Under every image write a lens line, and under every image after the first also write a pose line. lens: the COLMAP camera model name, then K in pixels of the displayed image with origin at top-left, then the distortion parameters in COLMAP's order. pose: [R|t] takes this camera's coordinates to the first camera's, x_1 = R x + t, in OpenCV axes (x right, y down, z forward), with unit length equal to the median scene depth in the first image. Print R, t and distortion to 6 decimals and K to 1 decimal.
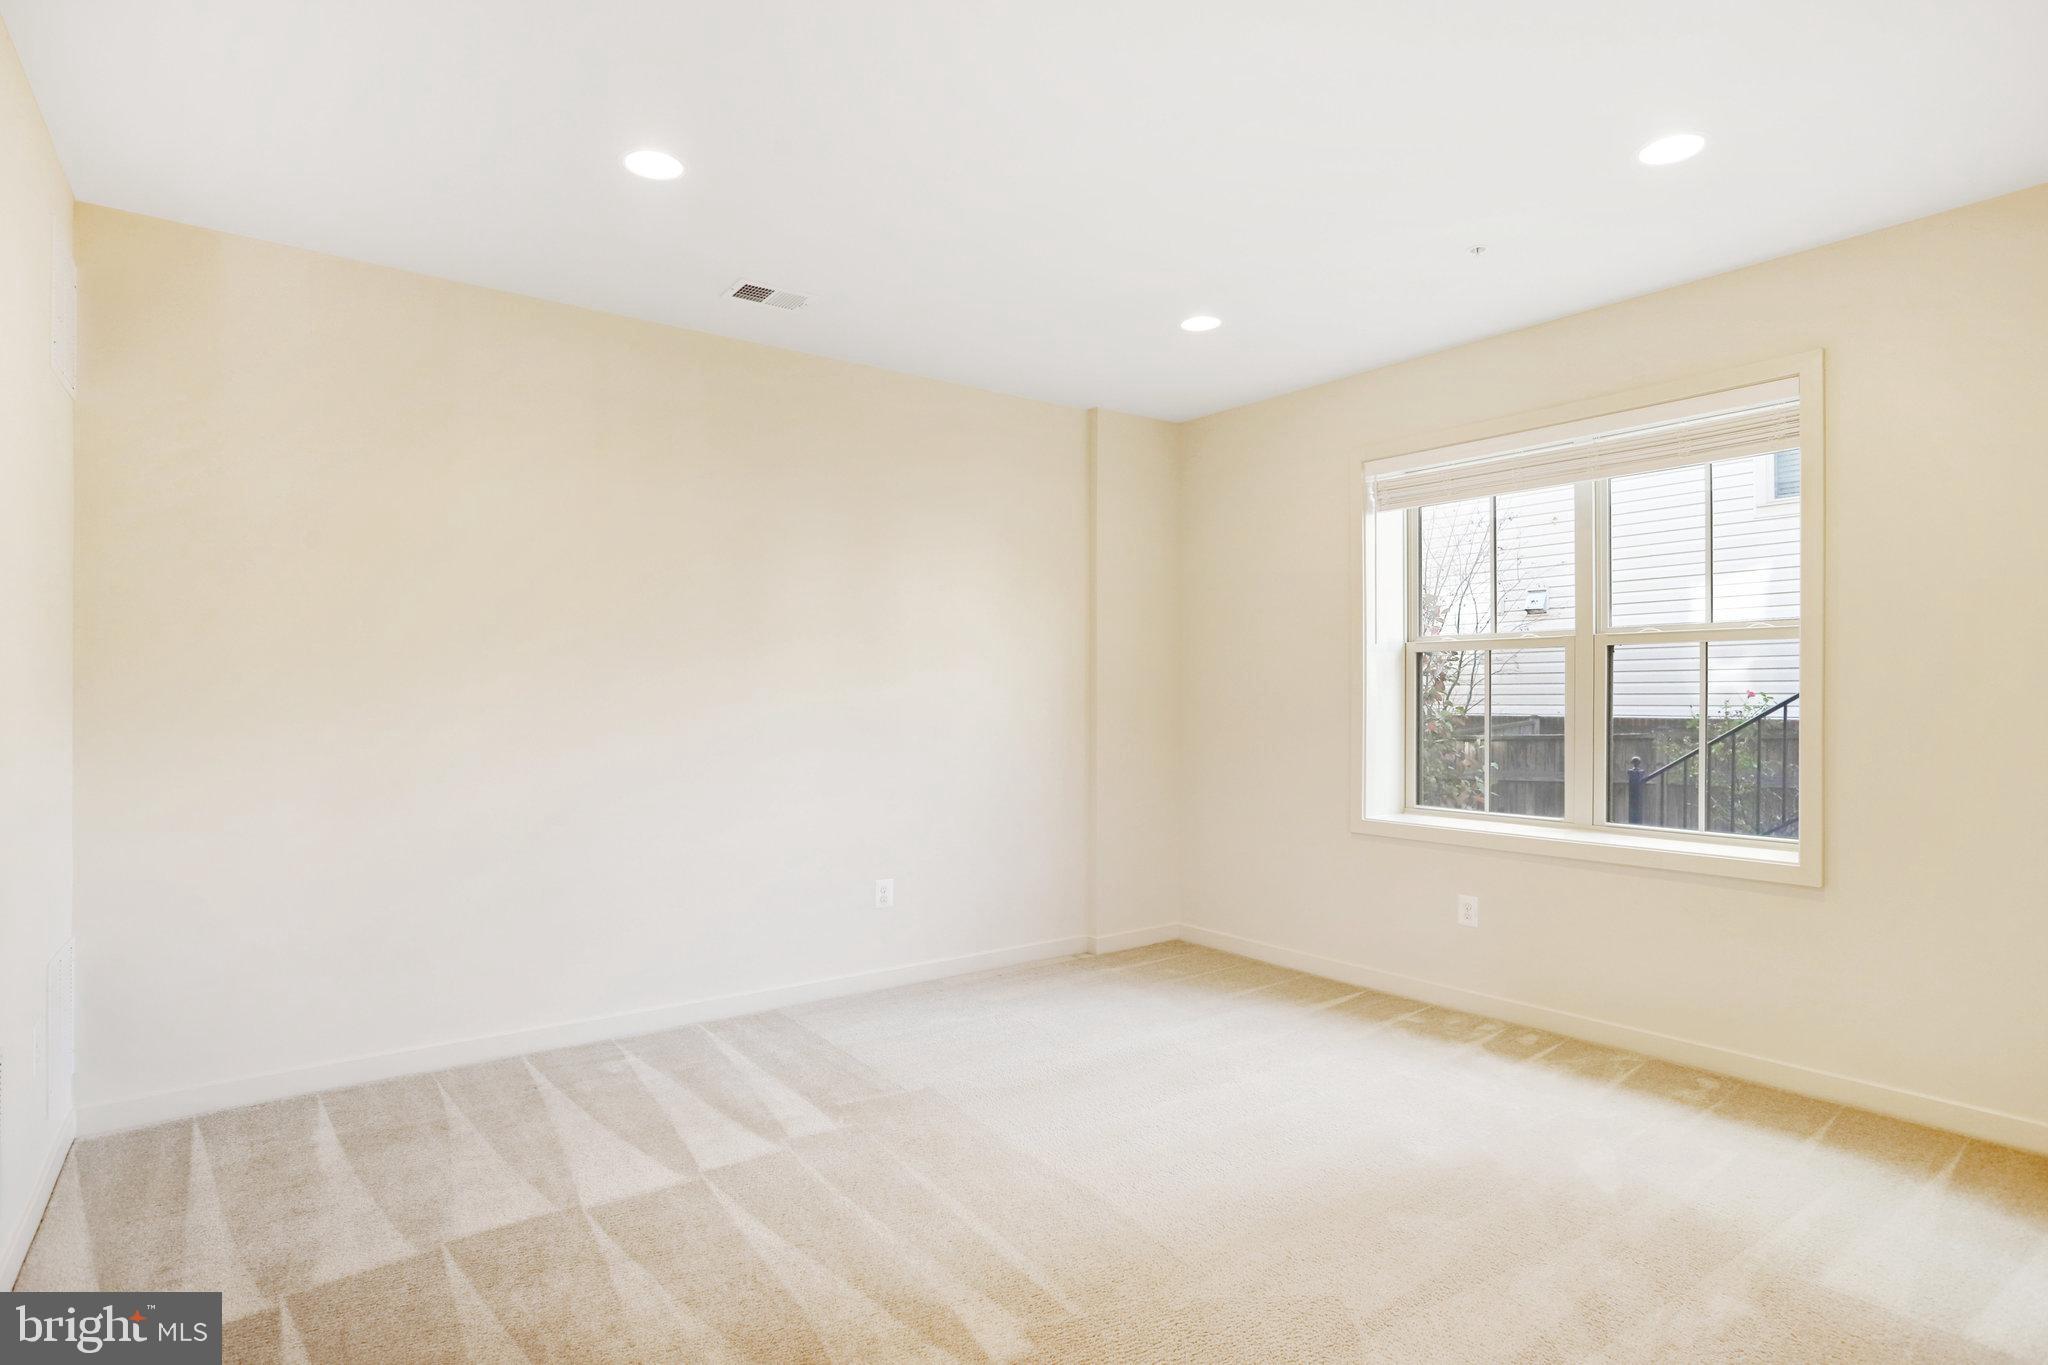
lens RADIAL K [[1051.4, 0, 1041.3], [0, 1051.4, 698.2], [0, 0, 1]] dist [-0.056621, 0.027205]
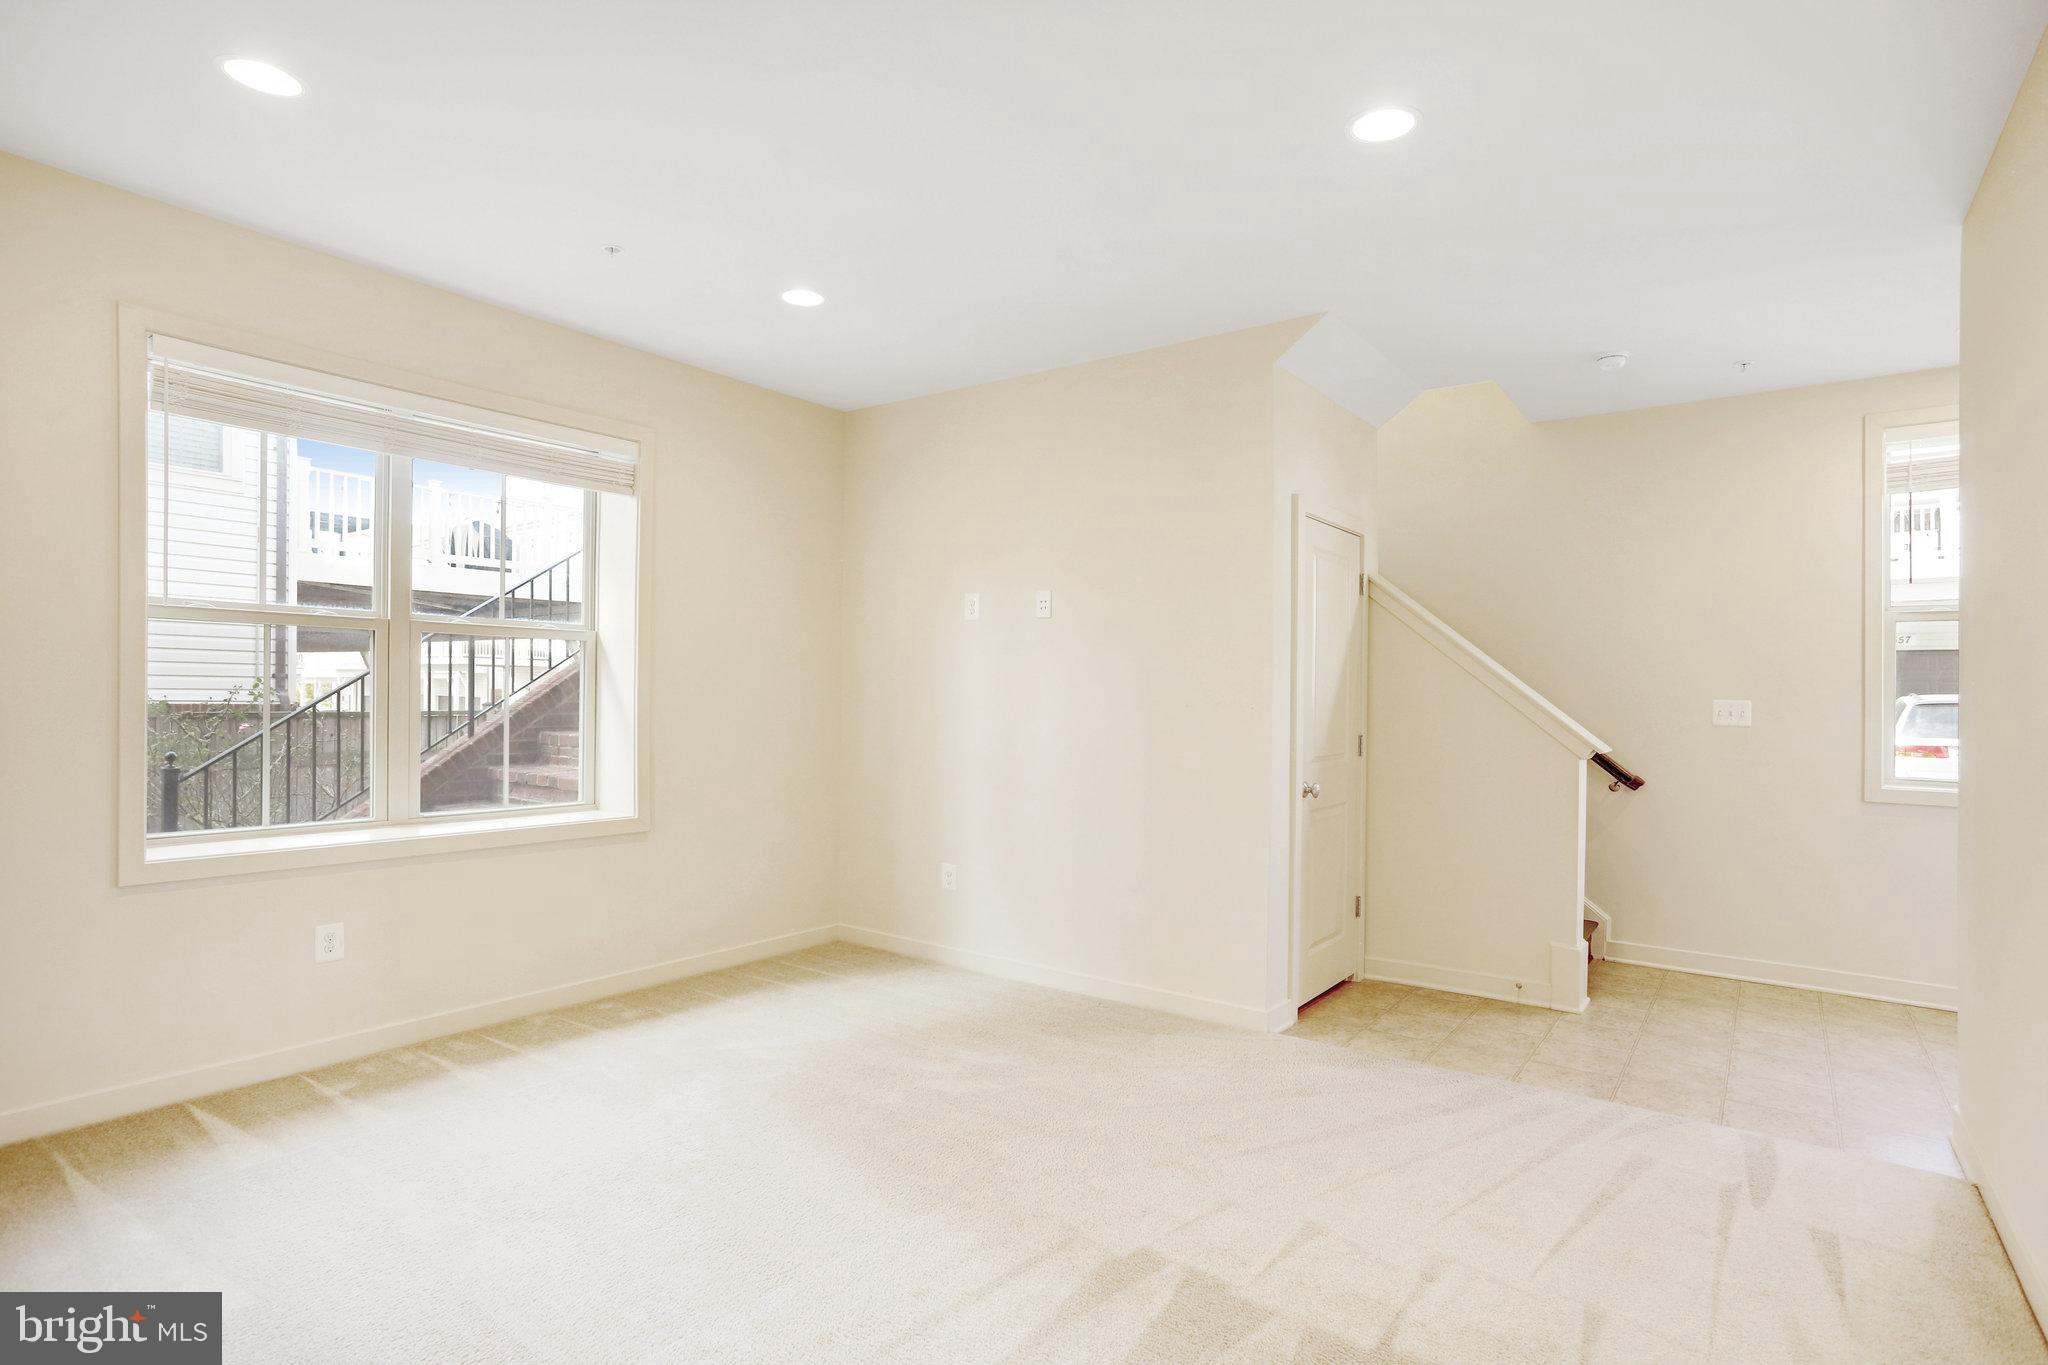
lens RADIAL K [[1051.4, 0, 1034.5], [0, 1051.4, 699.1], [0, 0, 1]] dist [-0.056621, 0.027205]
pose [[-0.290995, -0.007841, 0.956692, -0.506633], [-0.014061, 0.999893, 0.003918, 0.000394], [-0.956621, -0.012312, -0.291074, 0.670032]]
